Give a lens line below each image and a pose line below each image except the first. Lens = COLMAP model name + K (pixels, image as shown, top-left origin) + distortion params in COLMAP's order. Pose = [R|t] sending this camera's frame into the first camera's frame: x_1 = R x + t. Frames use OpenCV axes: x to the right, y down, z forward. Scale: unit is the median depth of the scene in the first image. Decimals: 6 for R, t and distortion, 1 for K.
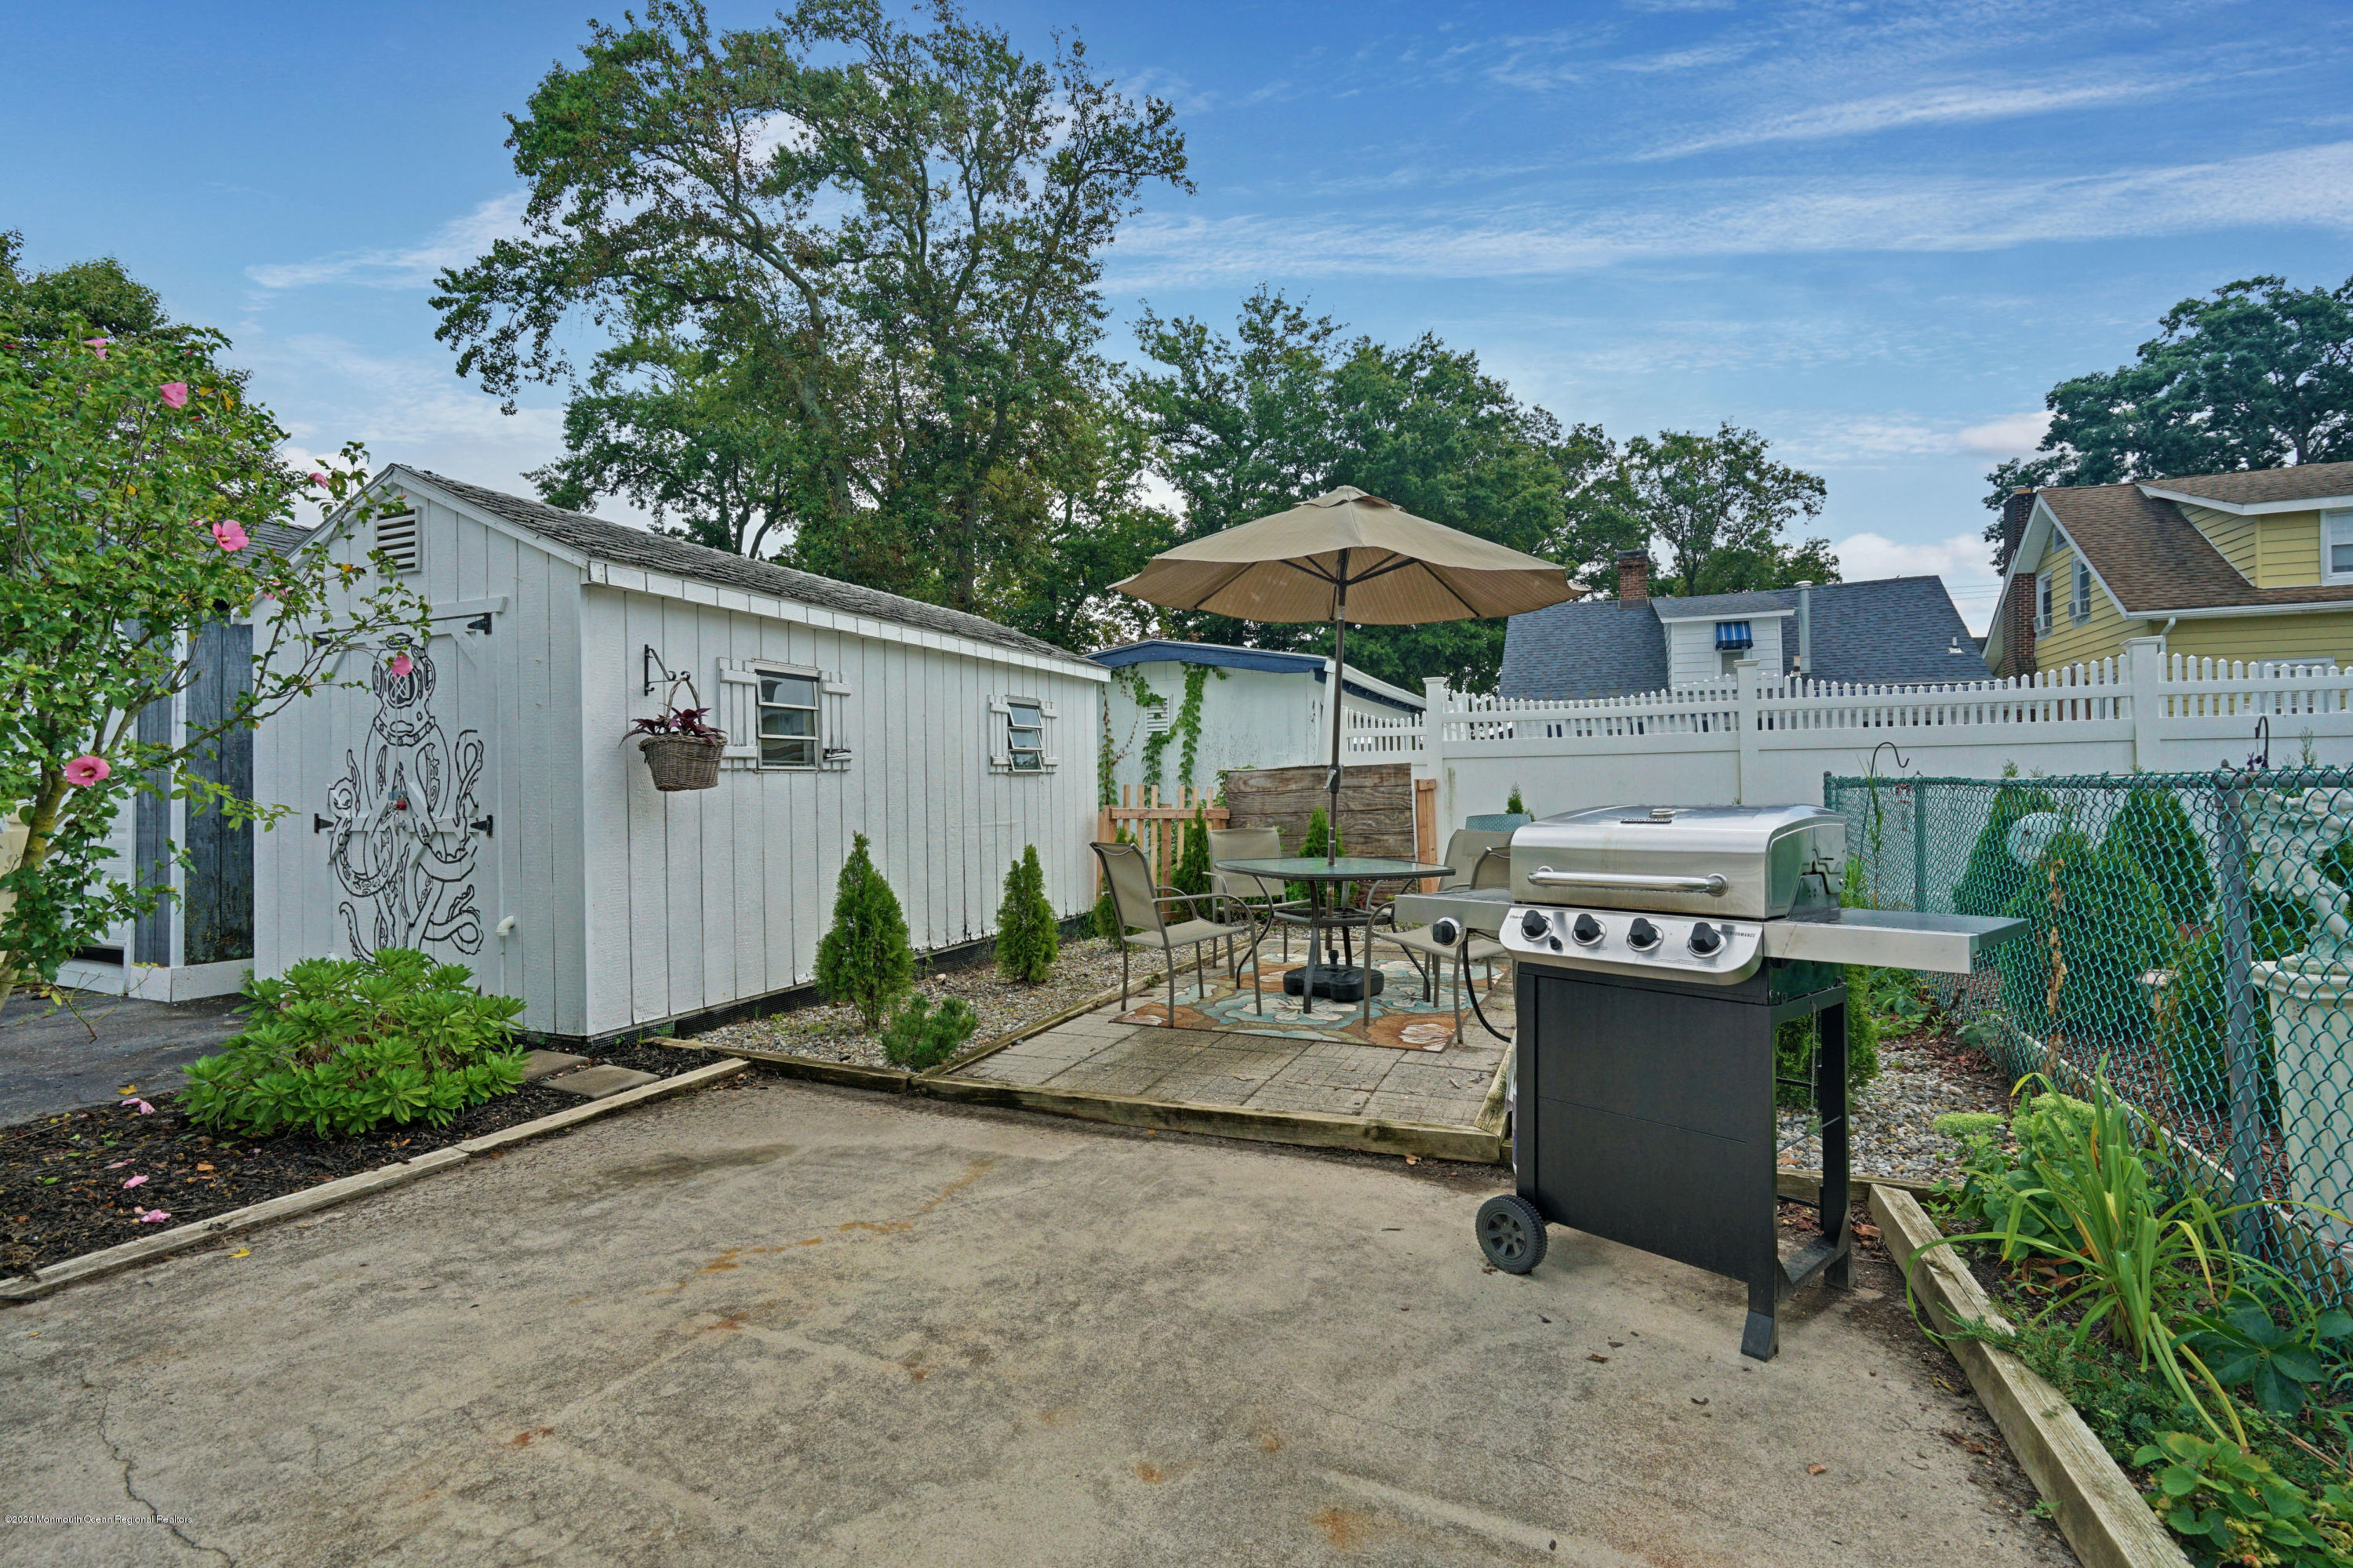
lens RADIAL K [[1058.2, 0, 1176.4], [0, 1058.2, 786.2], [0, 0, 1]] dist [-0.008640, 0.003939]
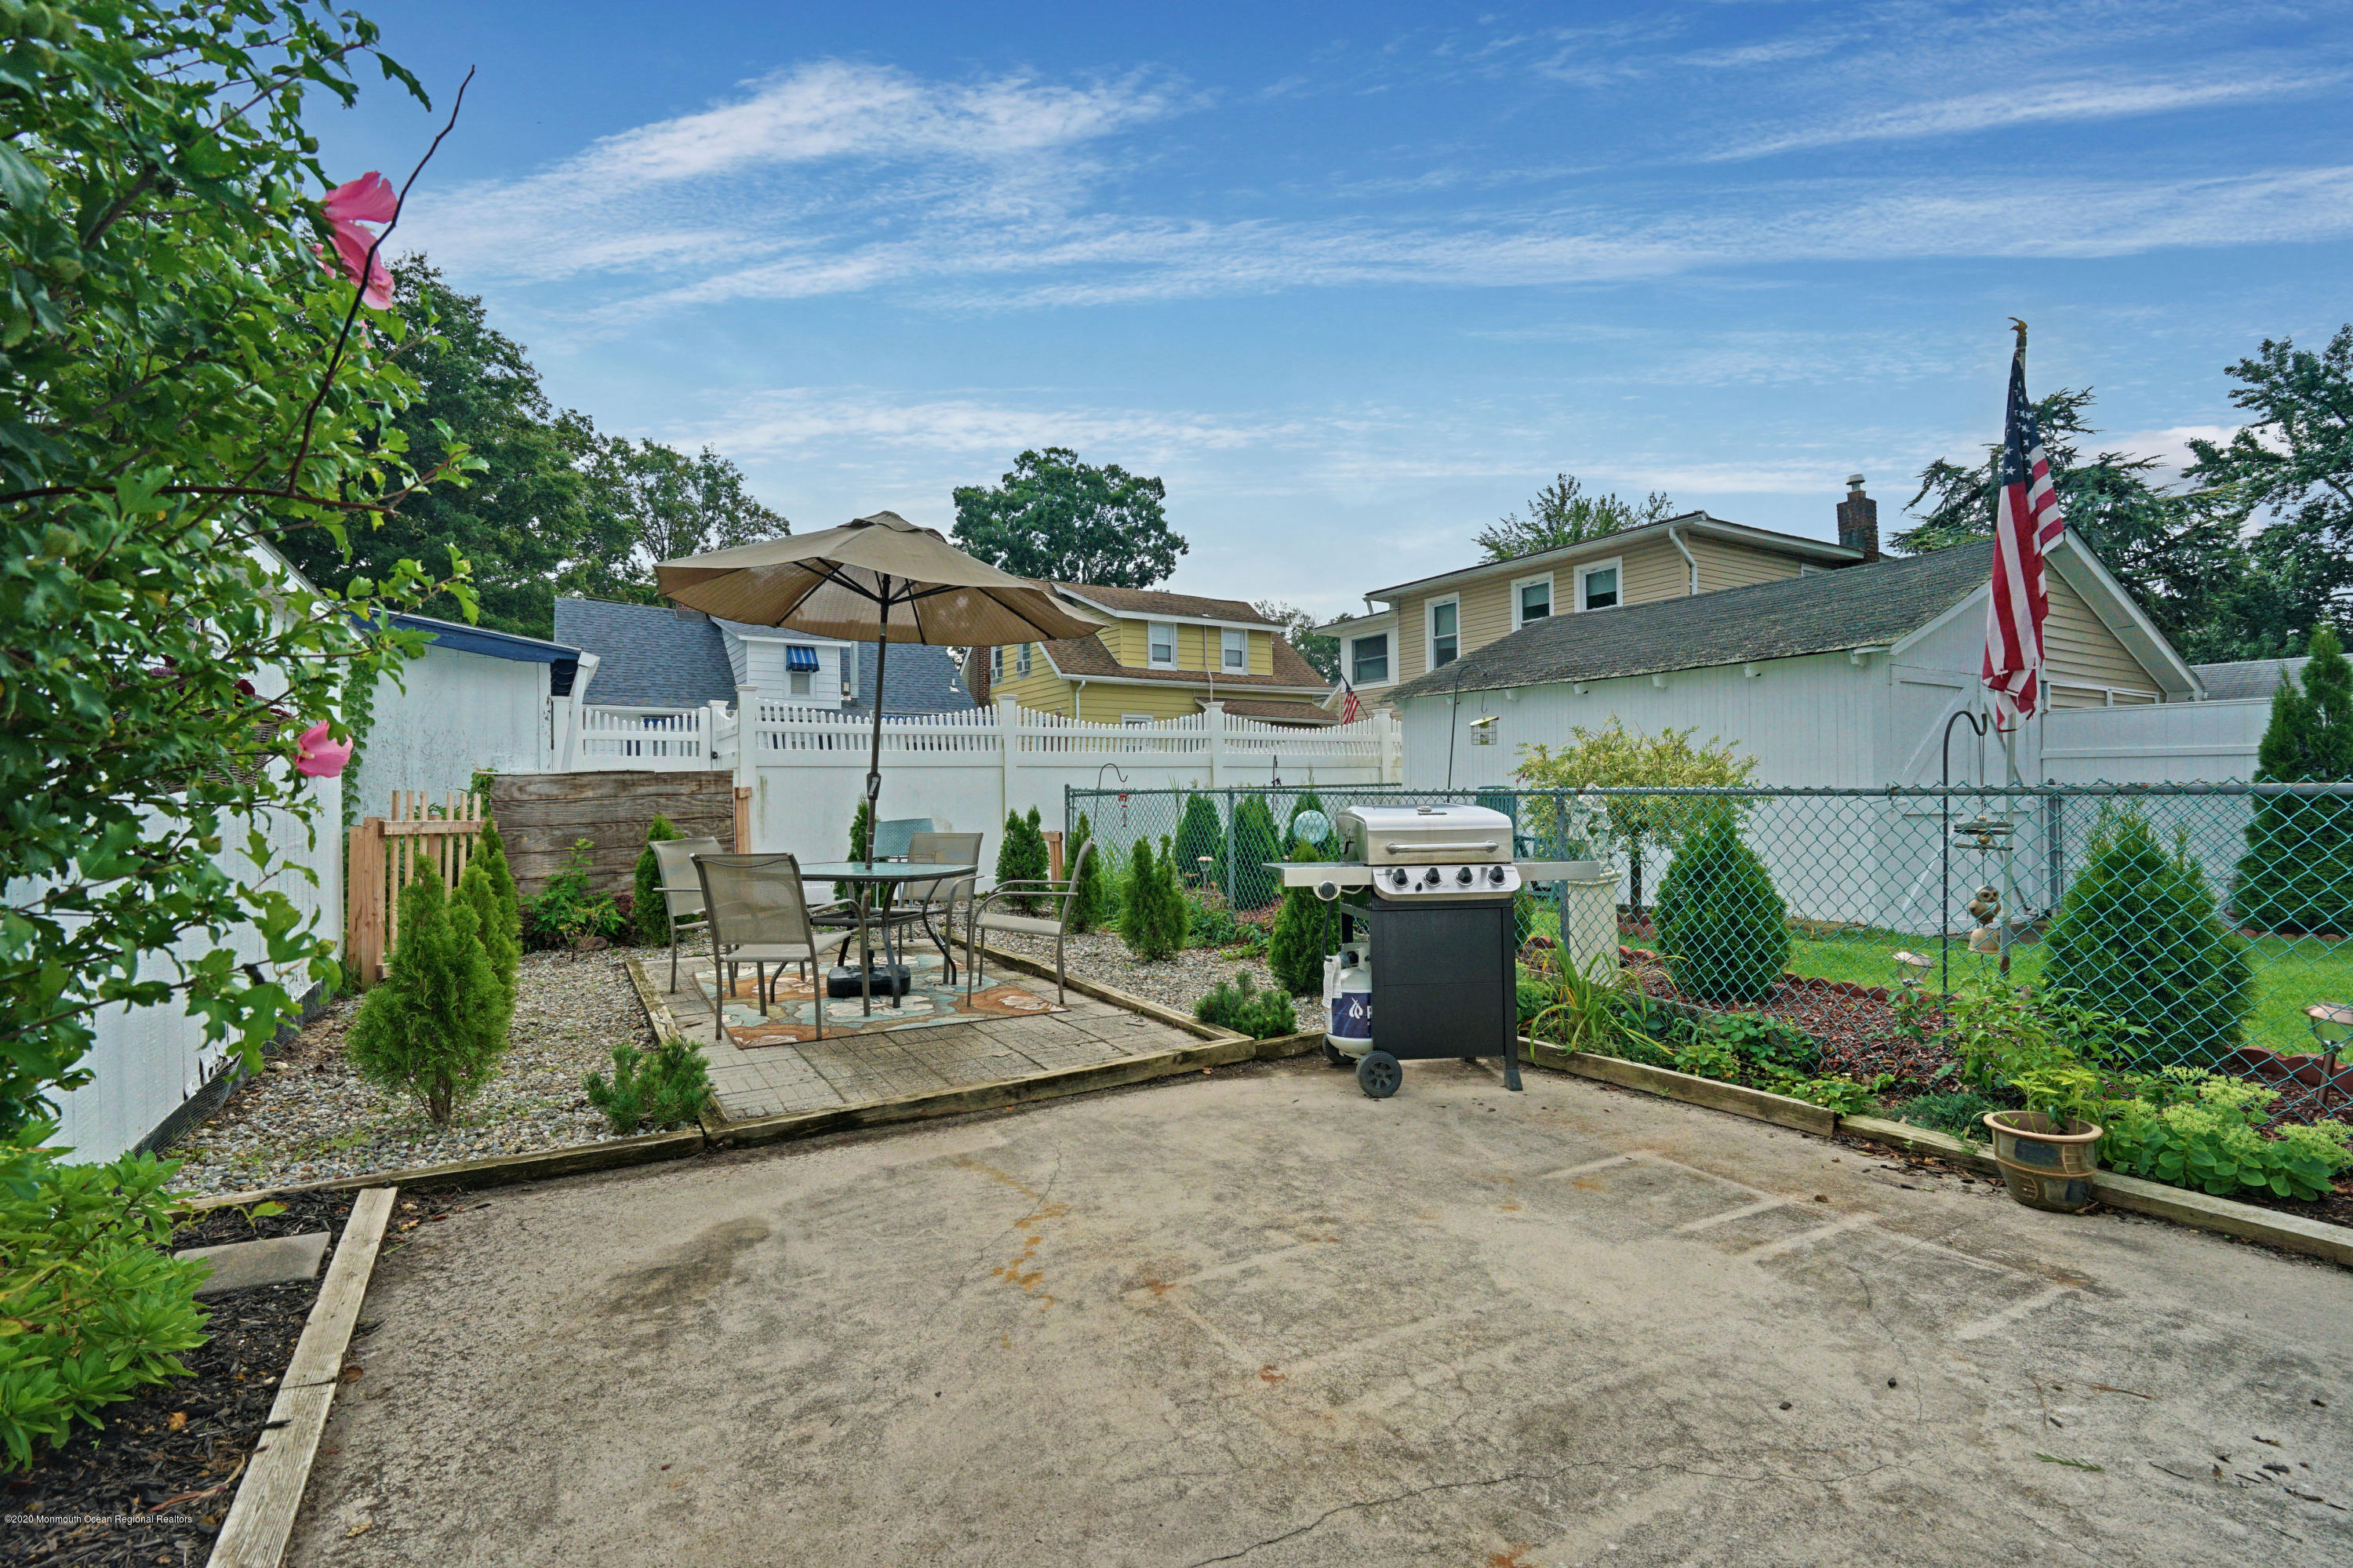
lens RADIAL K [[1058.2, 0, 1176.4], [0, 1058.2, 786.2], [0, 0, 1]] dist [-0.008640, 0.003939]
pose [[0.584780, 0.010073, 0.811129, -0.836107], [-0.002417, 0.999940, -0.010675, 0.005796], [-0.811188, 0.004282, 0.584770, 0.227629]]
